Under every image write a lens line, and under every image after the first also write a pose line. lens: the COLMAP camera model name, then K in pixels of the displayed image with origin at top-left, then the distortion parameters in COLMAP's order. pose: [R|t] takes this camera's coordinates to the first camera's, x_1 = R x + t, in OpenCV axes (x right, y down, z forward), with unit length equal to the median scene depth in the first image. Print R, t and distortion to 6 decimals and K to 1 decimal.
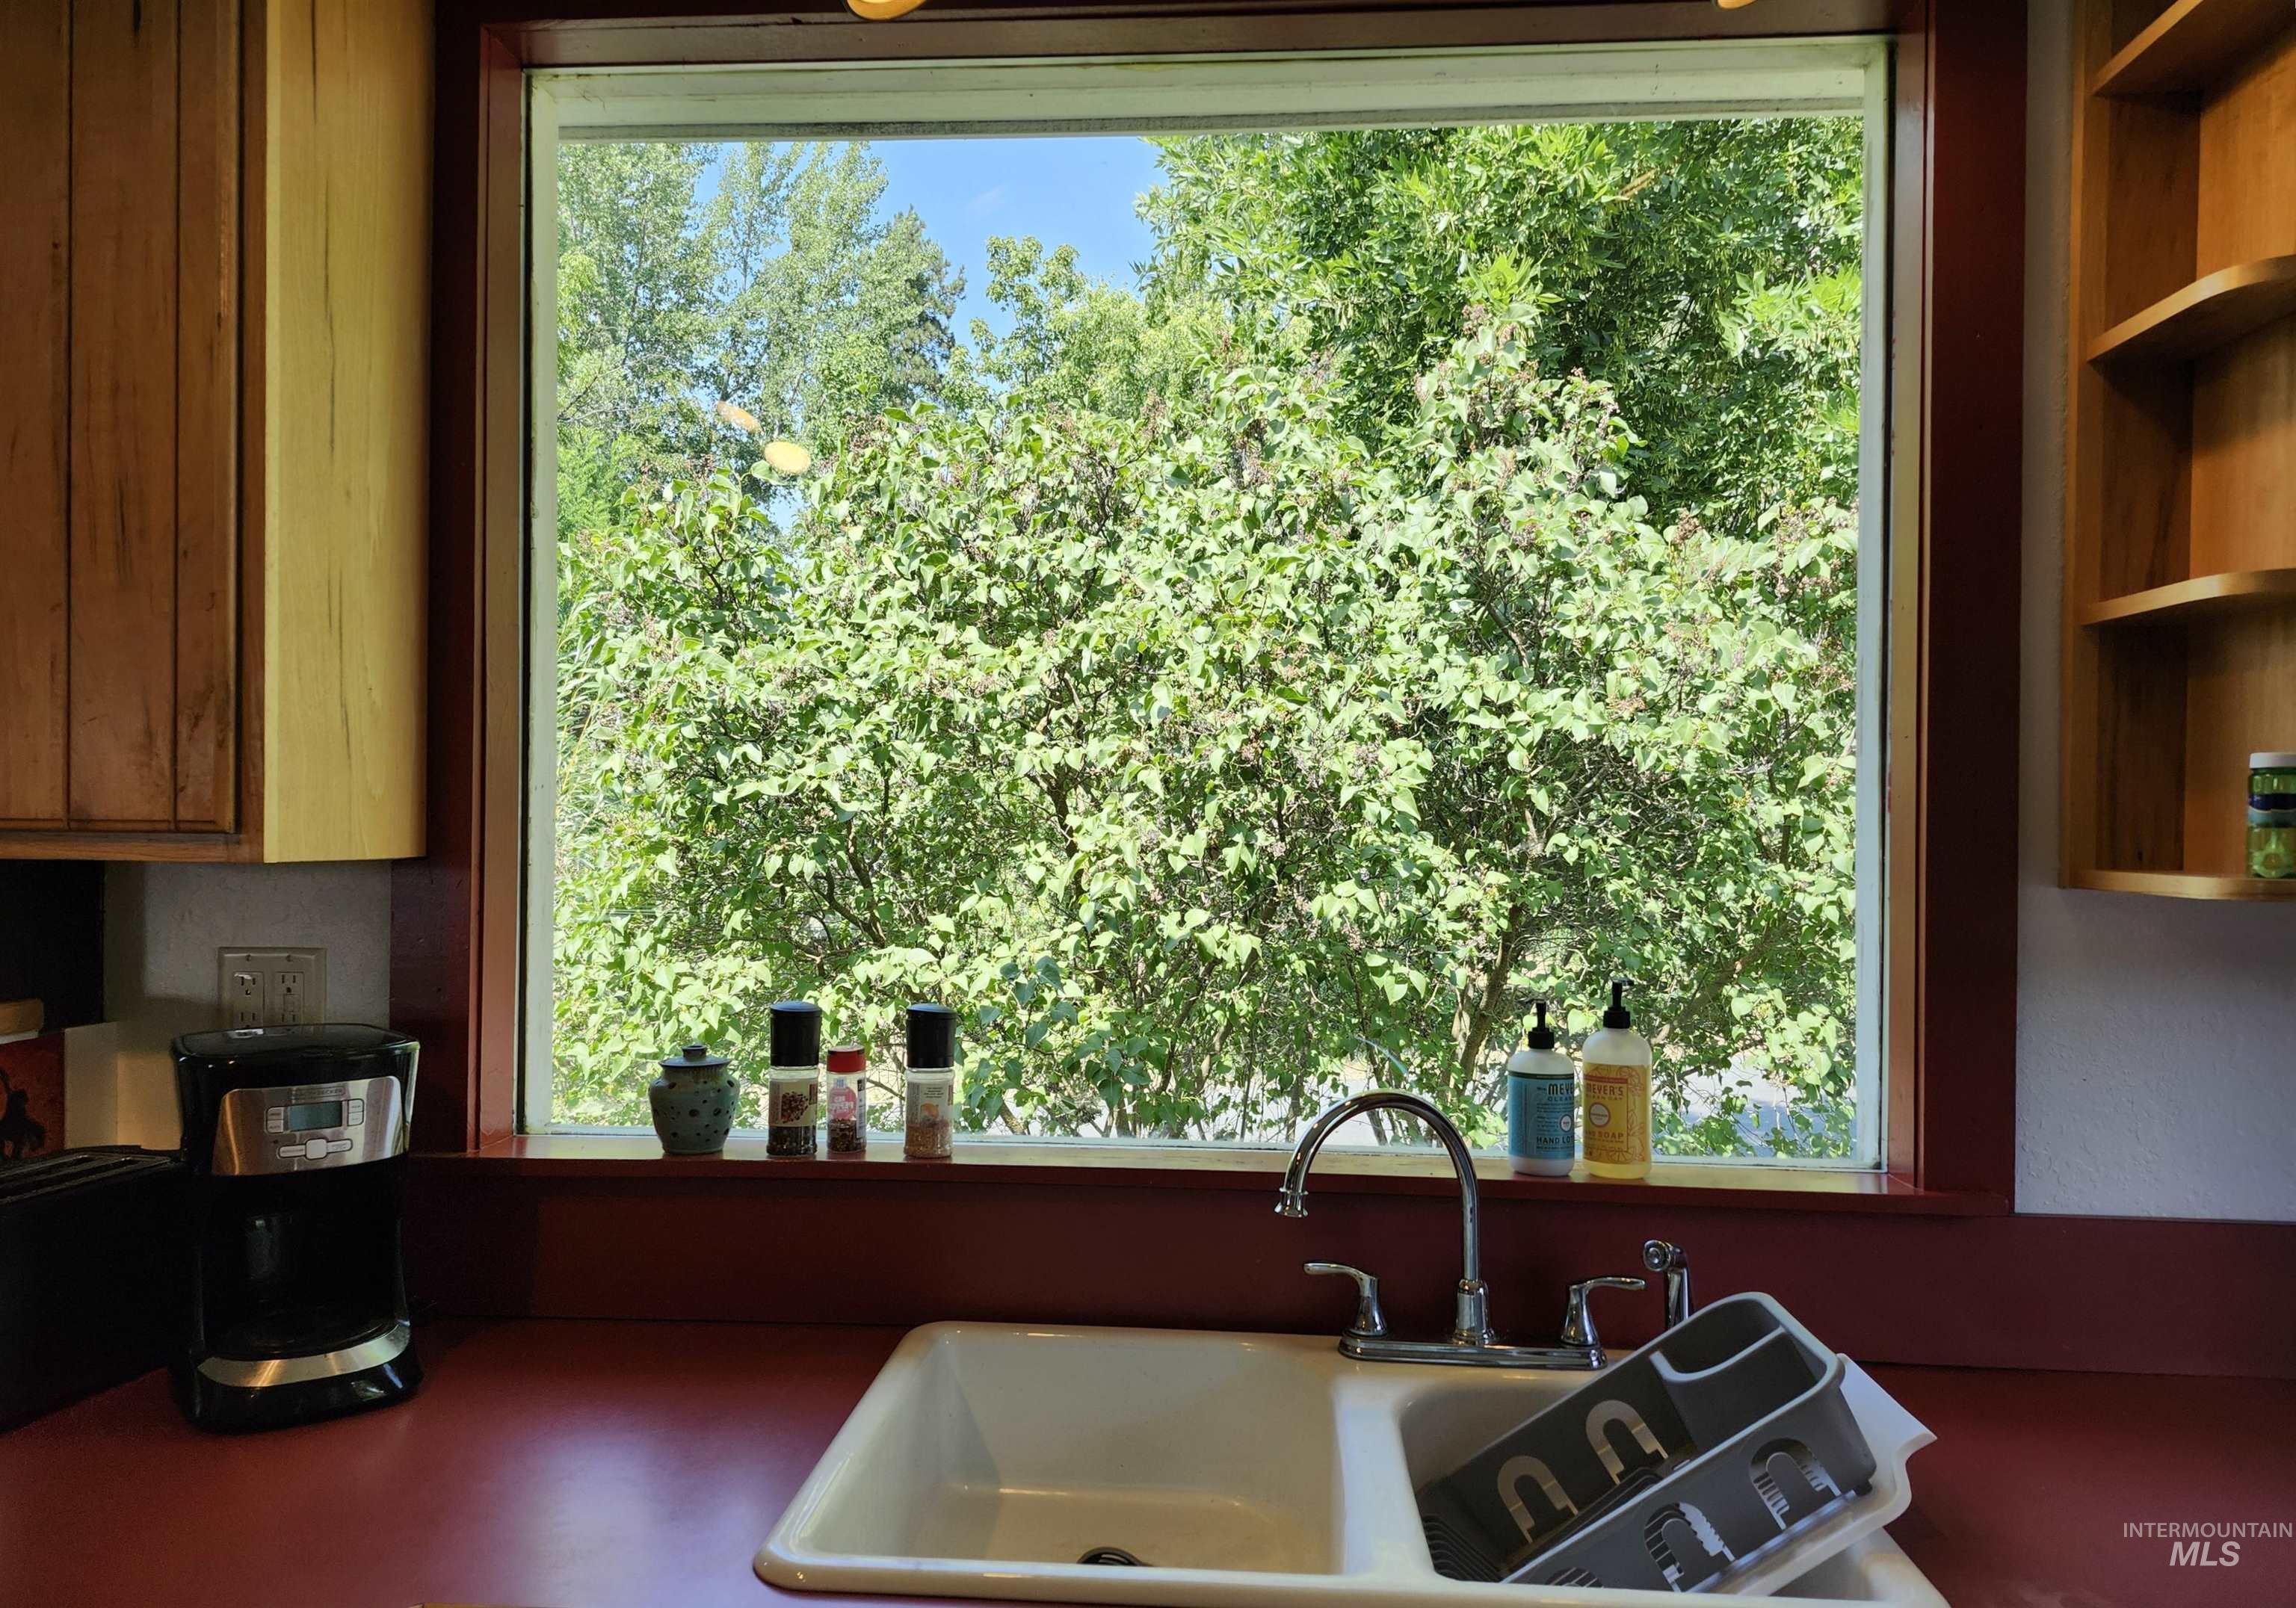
lens RADIAL K [[1618.2, 0, 1144.1], [0, 1618.2, 865.8], [0, 0, 1]] dist [0.051361, -0.030852]
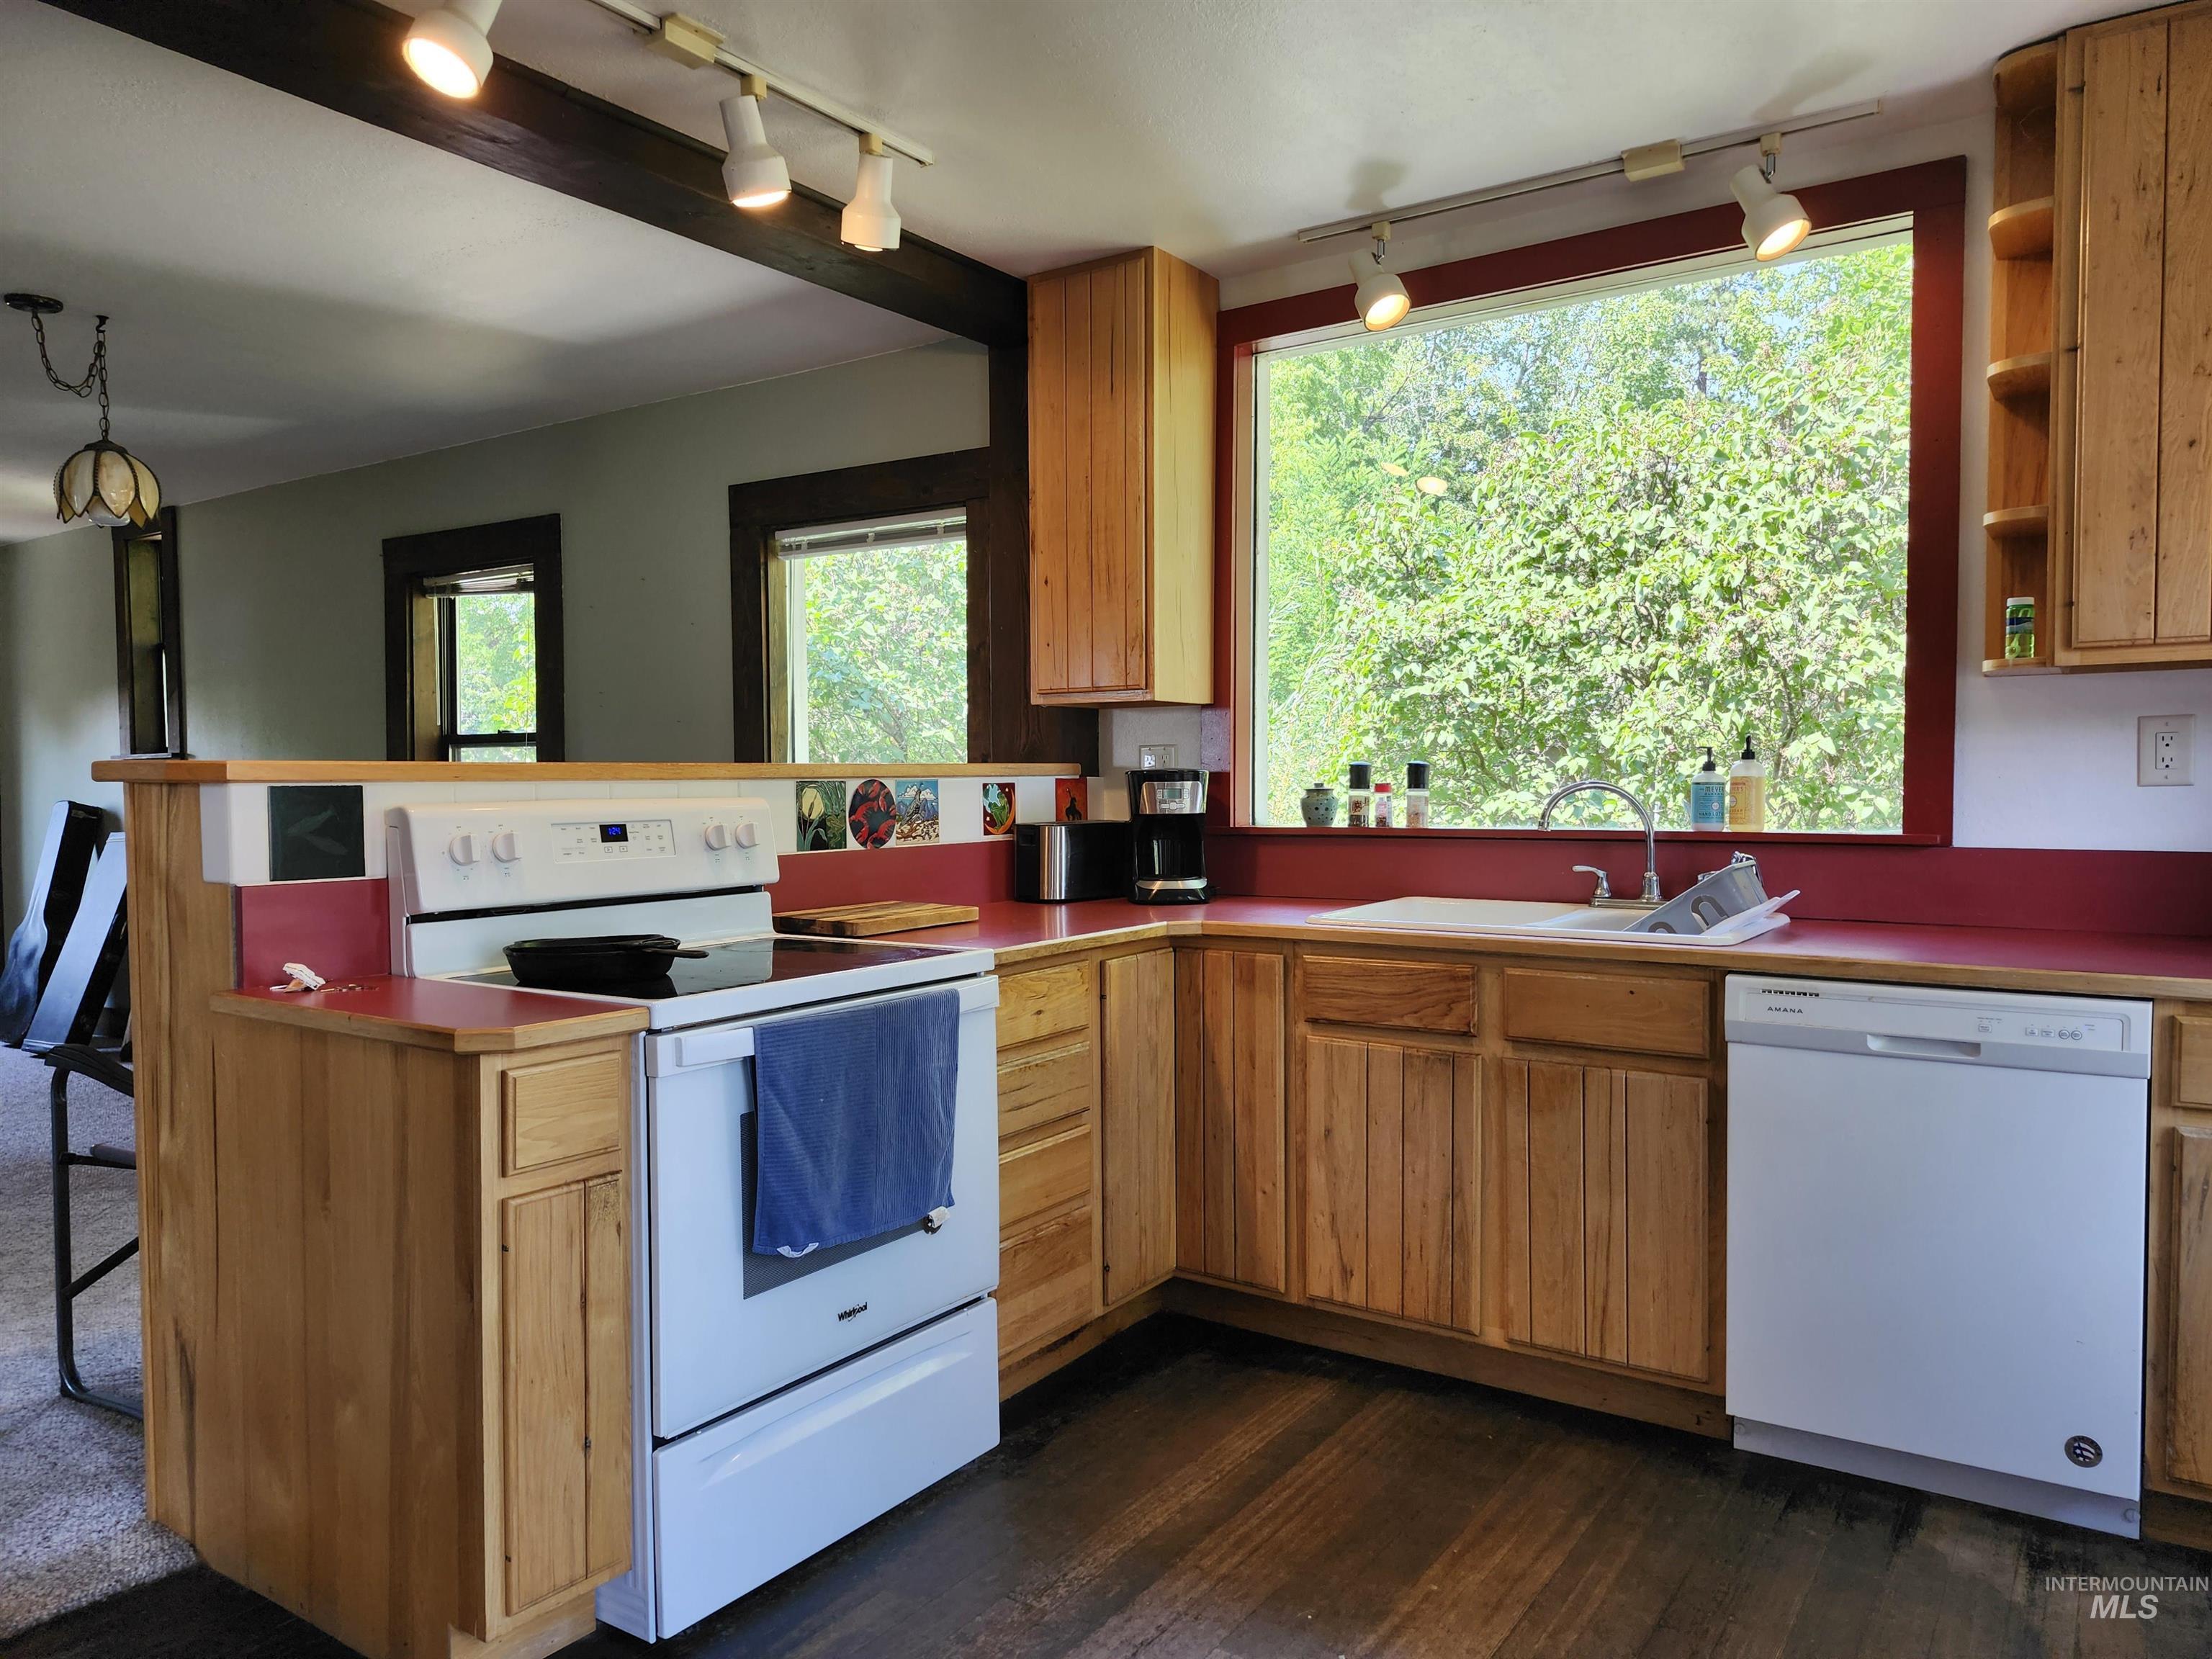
lens RADIAL K [[1554.7, 0, 1104.1], [0, 1554.7, 827.1], [0, 0, 1]] dist [0.072537, -0.071519]
pose [[0.865495, -0.004327, -0.500898, 0.269459], [0.008203, 0.999951, 0.005536, 0.077628], [0.500850, -0.008900, 0.865488, -0.504721]]
